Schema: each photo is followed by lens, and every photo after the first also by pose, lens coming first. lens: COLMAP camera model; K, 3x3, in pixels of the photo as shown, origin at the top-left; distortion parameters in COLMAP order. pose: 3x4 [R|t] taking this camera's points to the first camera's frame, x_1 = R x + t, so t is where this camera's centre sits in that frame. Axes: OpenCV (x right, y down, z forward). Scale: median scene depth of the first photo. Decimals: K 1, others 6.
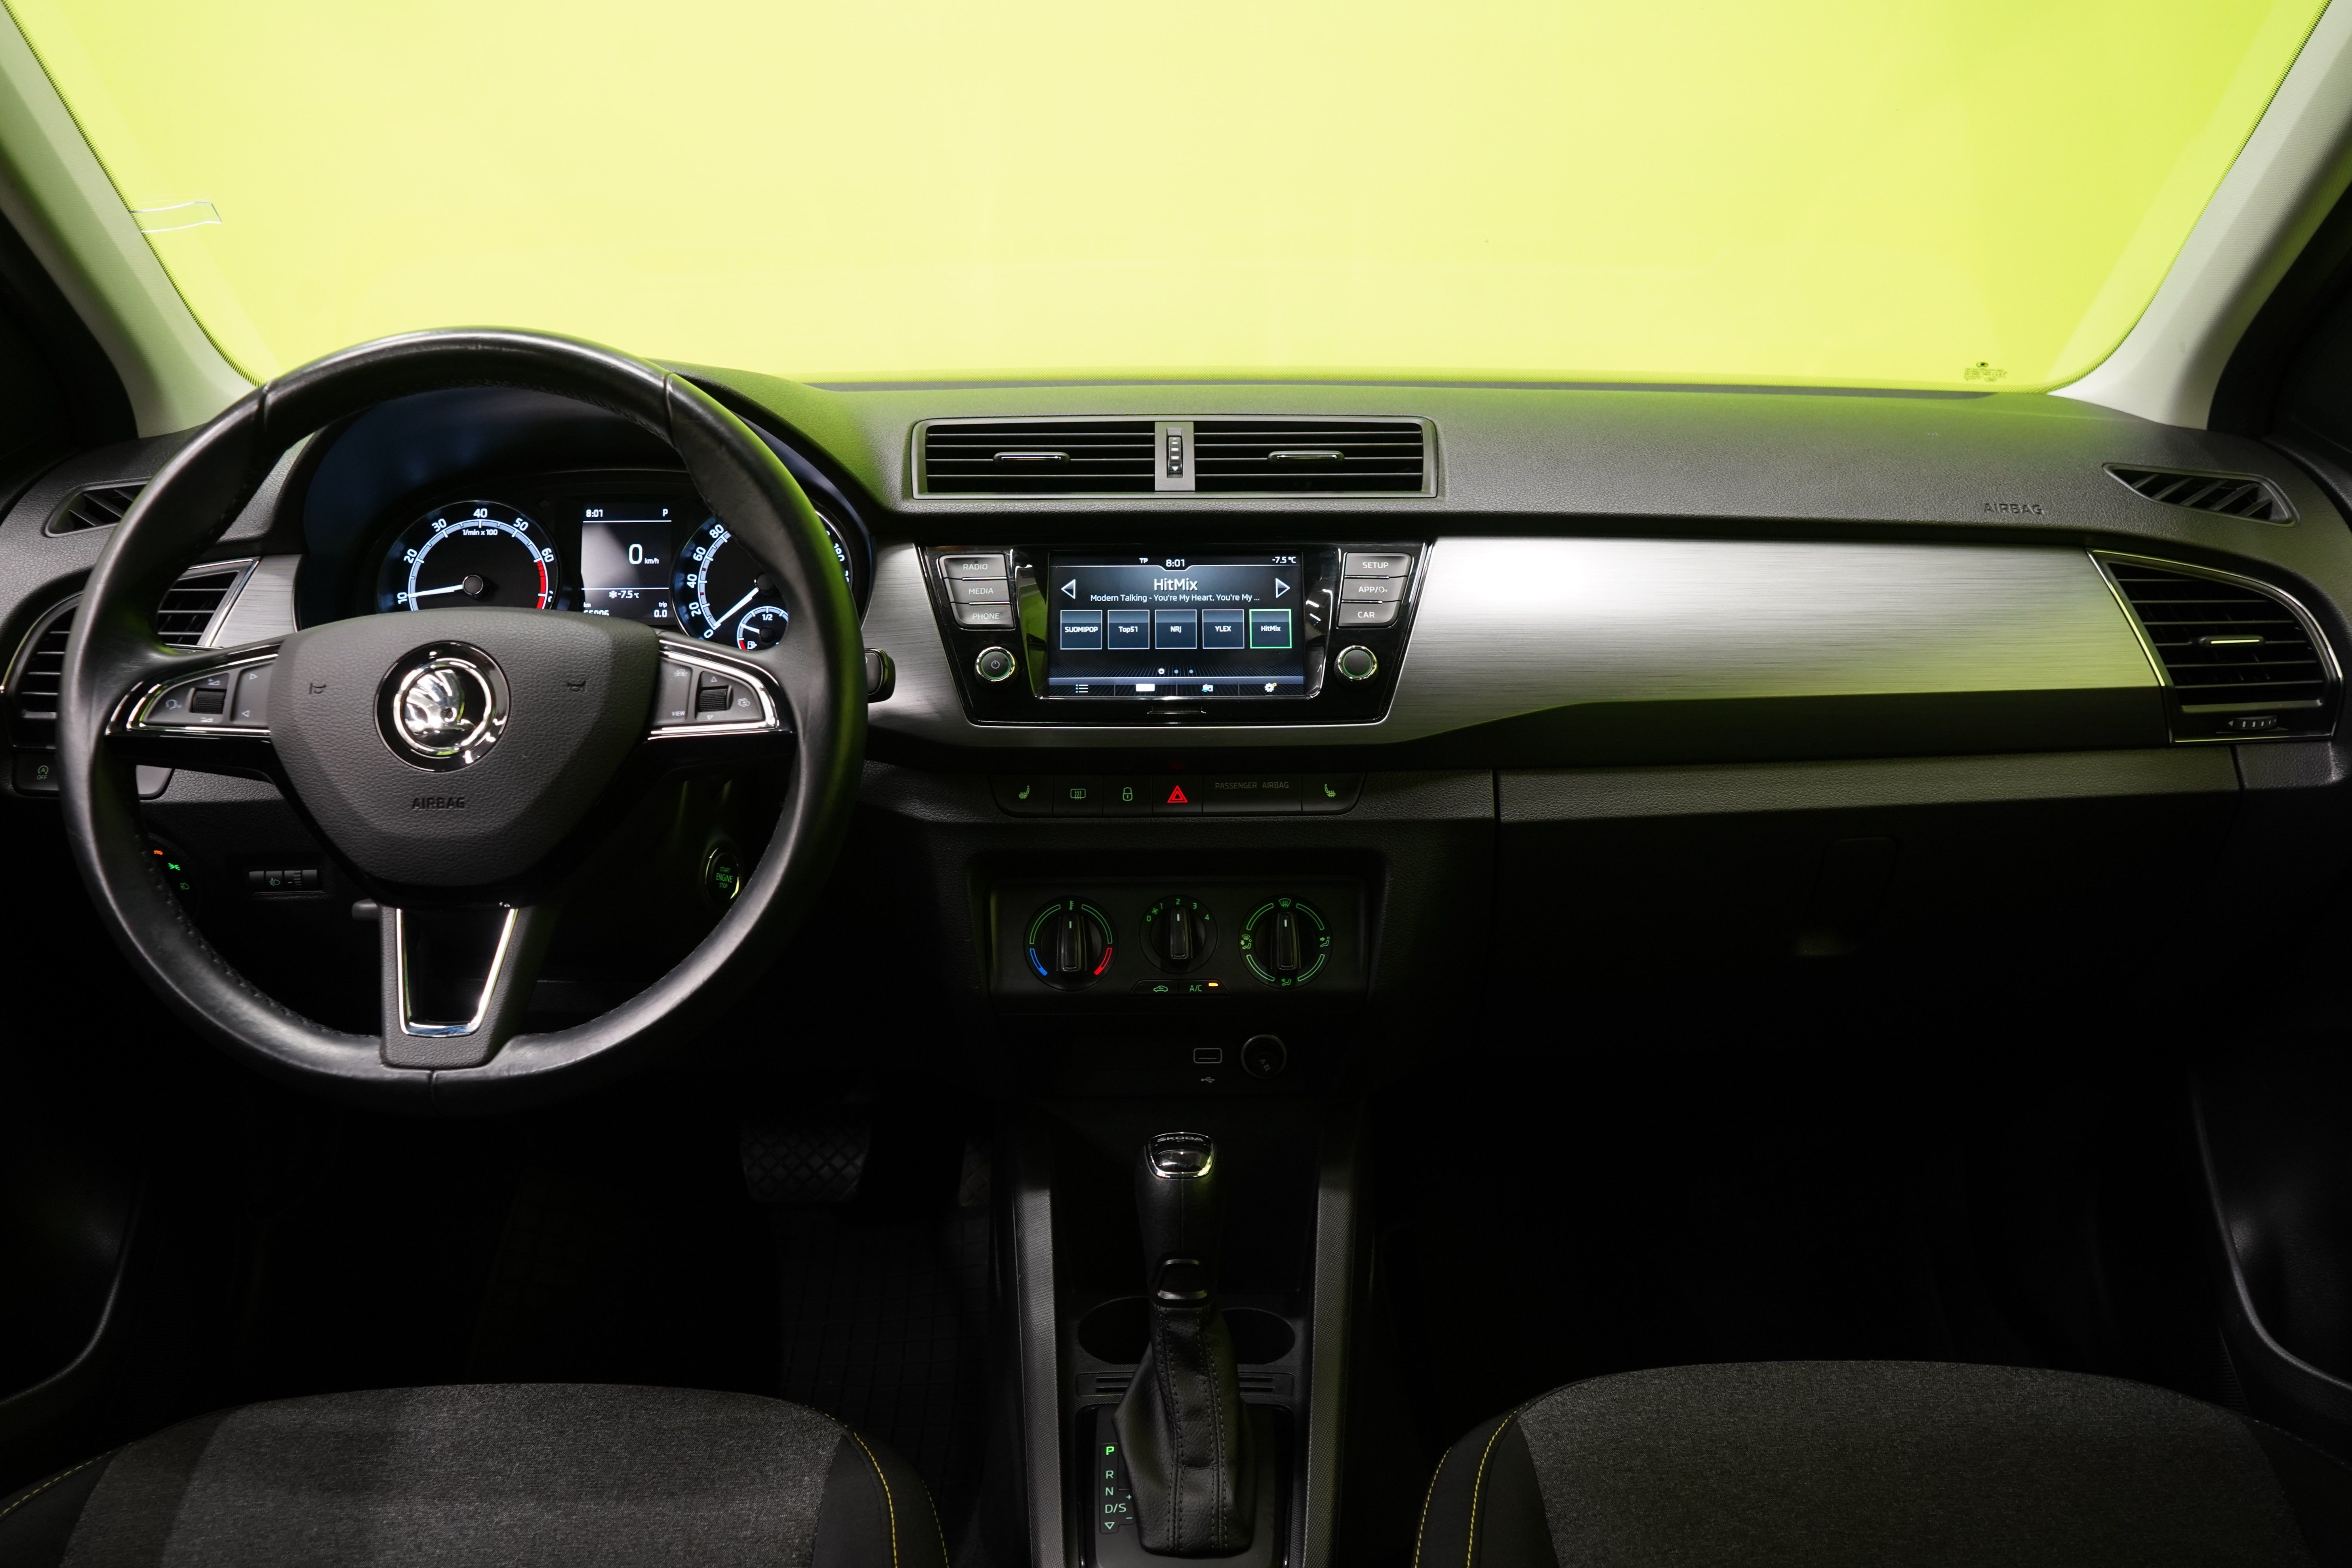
lens RADIAL K [[1901.0, 0, 1176.1], [0, 1901.0, 785.9], [0, 0, 1]] dist [0.001368, -0.013188]
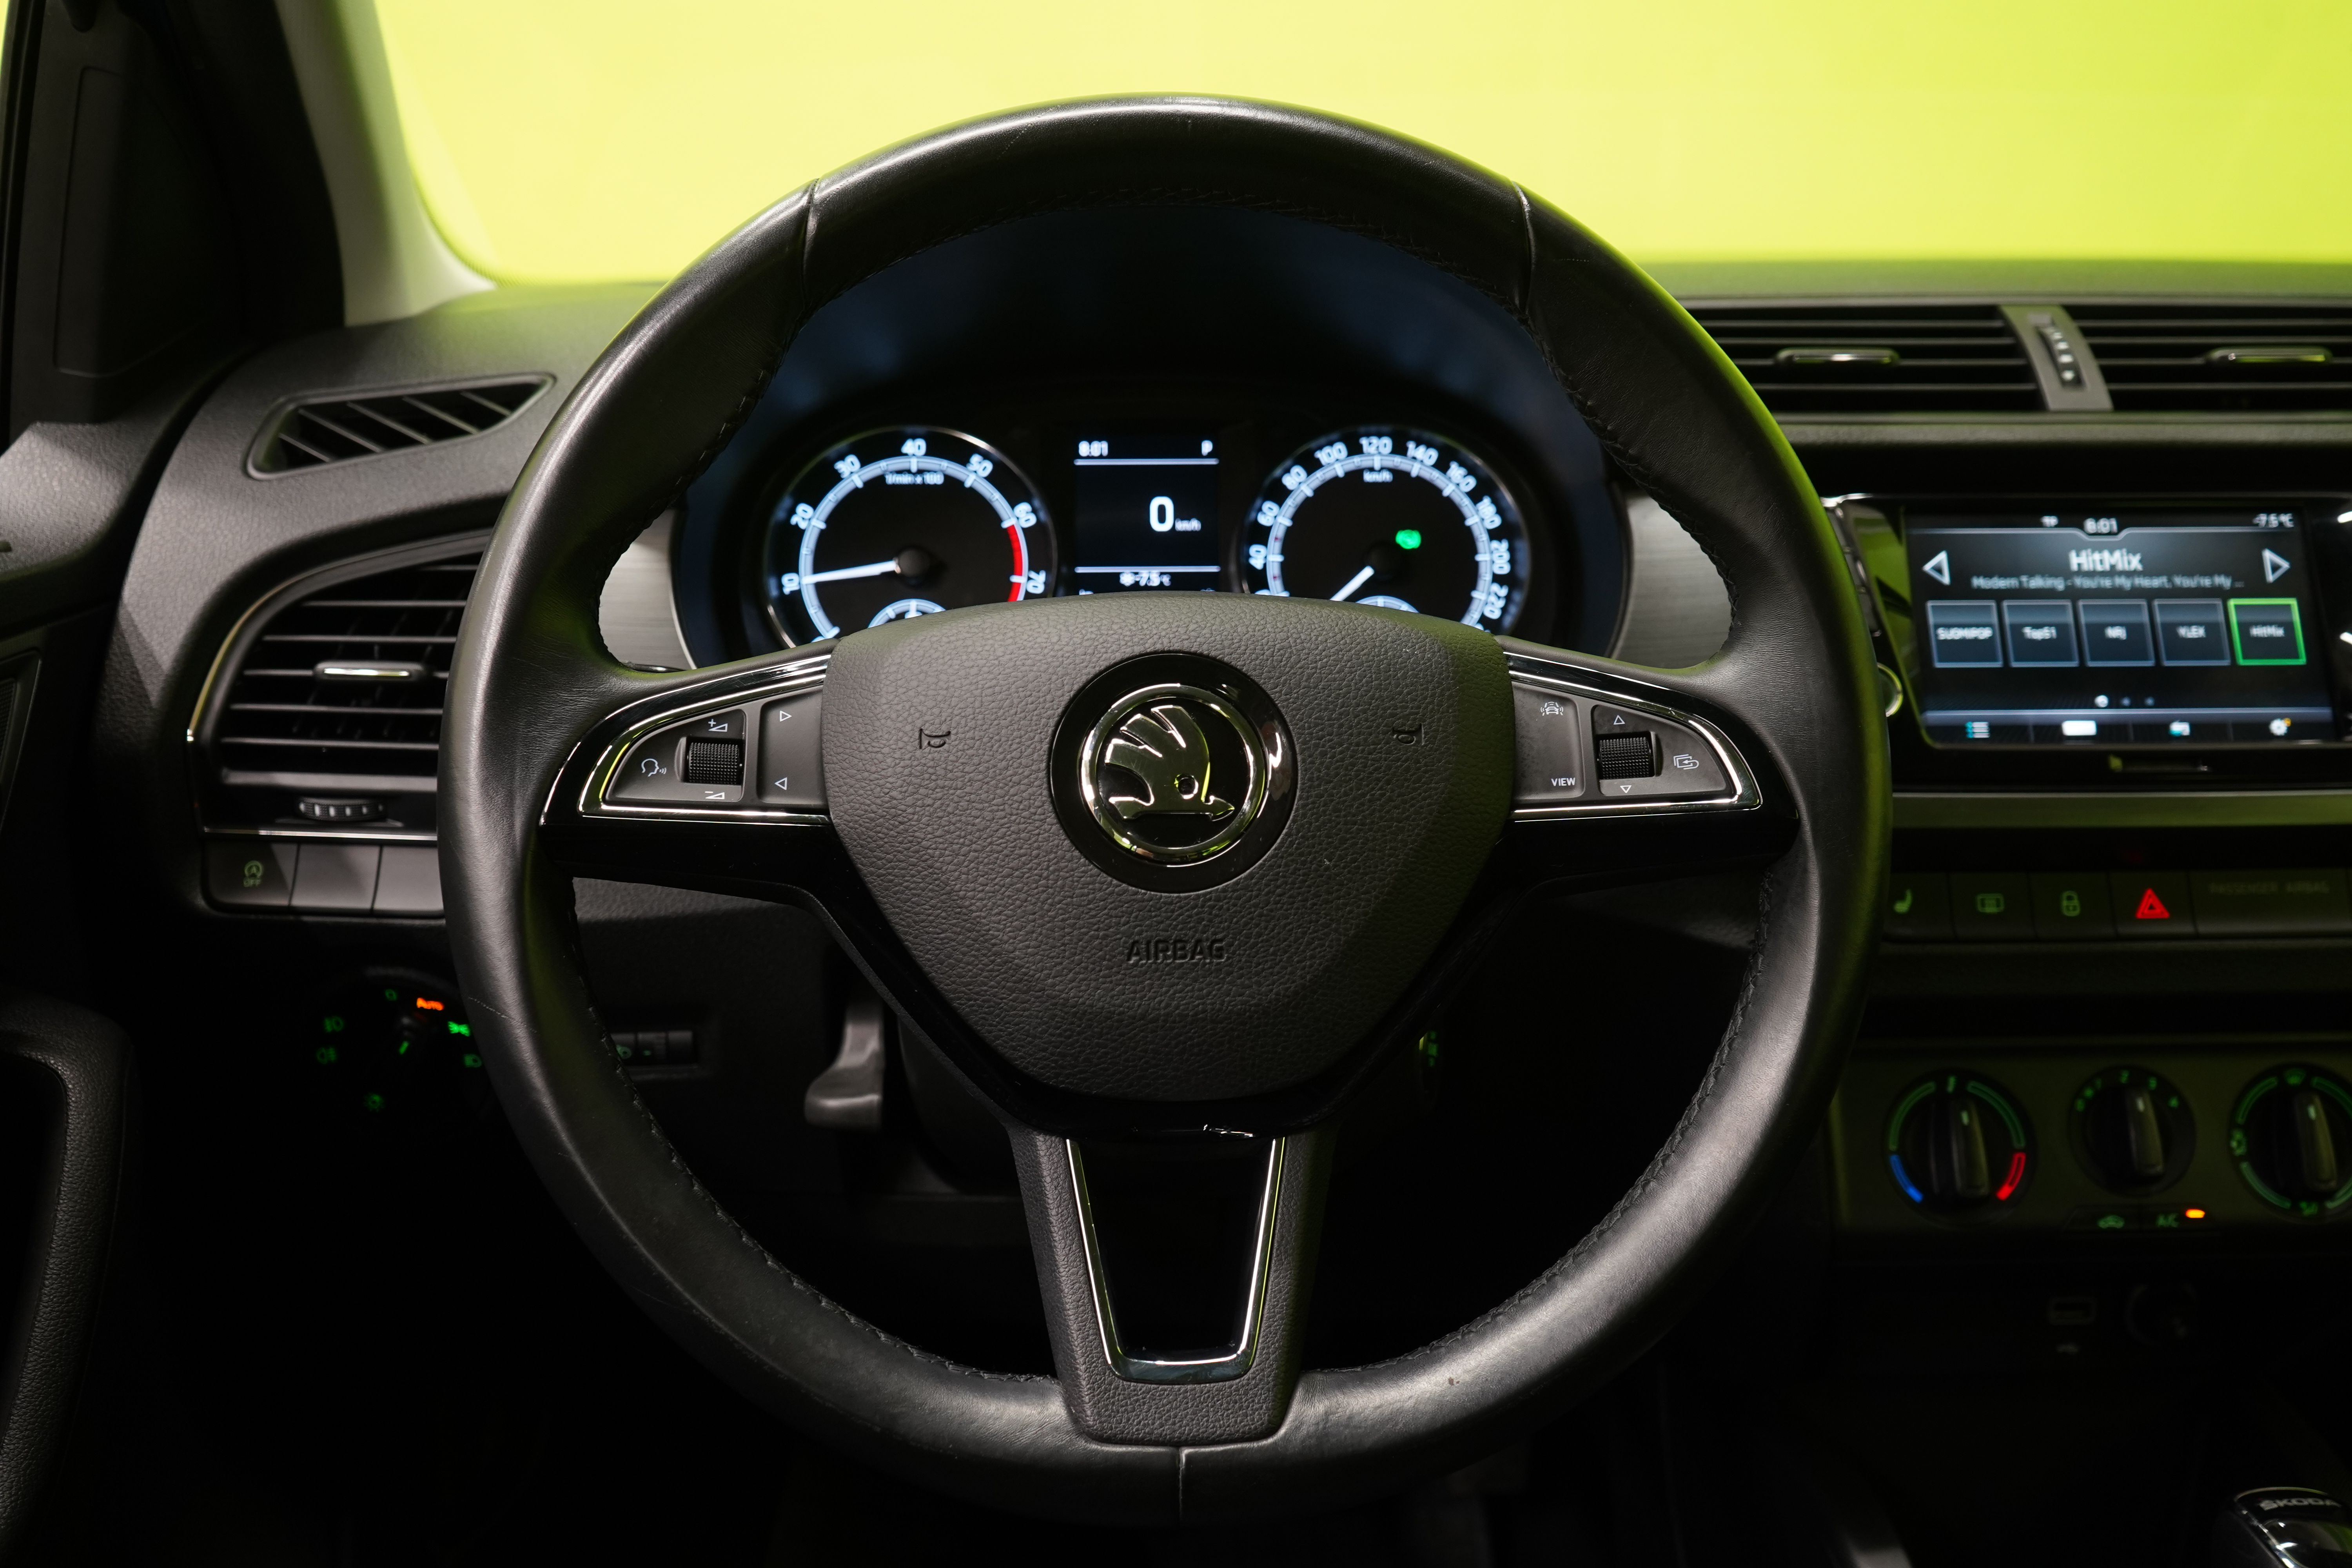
lens RADIAL K [[2227.0, 0, 1176.6], [0, 2227.0, 777.7], [0, 0, 1]] dist [0.013617, 0.000000]
pose [[0.999227, -0.002600, 0.039216, -0.332476], [0.003421, 0.999776, -0.020881, -0.021622], [-0.039153, 0.020999, 0.999013, 0.291135]]
